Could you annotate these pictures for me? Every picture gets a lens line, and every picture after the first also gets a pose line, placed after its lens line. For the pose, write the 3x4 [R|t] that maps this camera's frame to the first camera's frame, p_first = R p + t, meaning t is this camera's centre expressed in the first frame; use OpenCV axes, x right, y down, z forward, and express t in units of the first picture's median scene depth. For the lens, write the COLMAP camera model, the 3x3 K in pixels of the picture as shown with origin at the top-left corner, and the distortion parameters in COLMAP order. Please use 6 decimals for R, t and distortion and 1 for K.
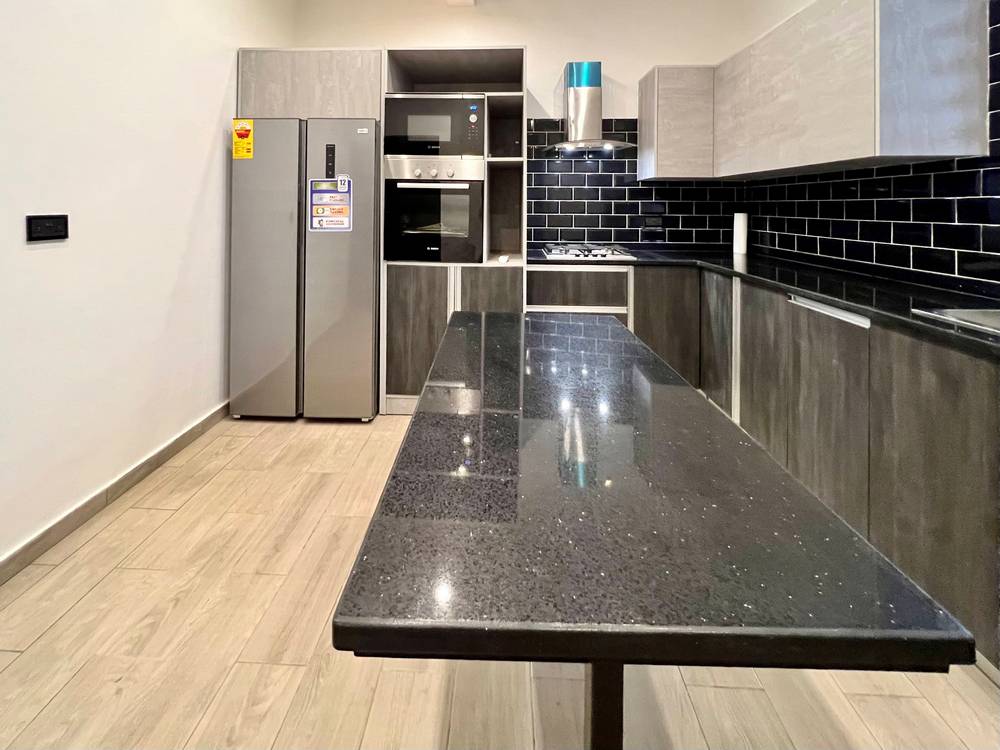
lens RADIAL K [[458.0, 0, 497.4], [0, 458.0, 250.1], [0, 0, 1]] dist [-0.003119, -0.000119]
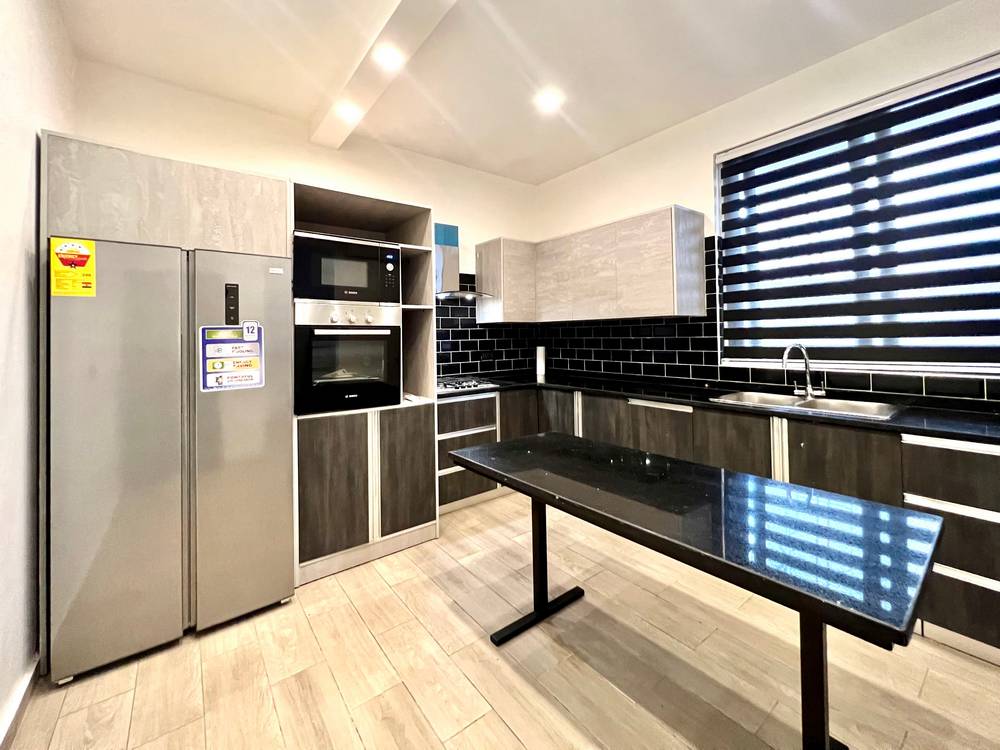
lens RADIAL K [[401.3, 0, 498.2], [0, 401.3, 371.2], [0, 0, 1]] dist [0.000495, 0.000154]
pose [[0.774264, -0.075986, 0.628284, -0.442247], [0.081925, 0.996447, 0.019552, -0.048380], [-0.627538, 0.036334, 0.777738, 0.140962]]
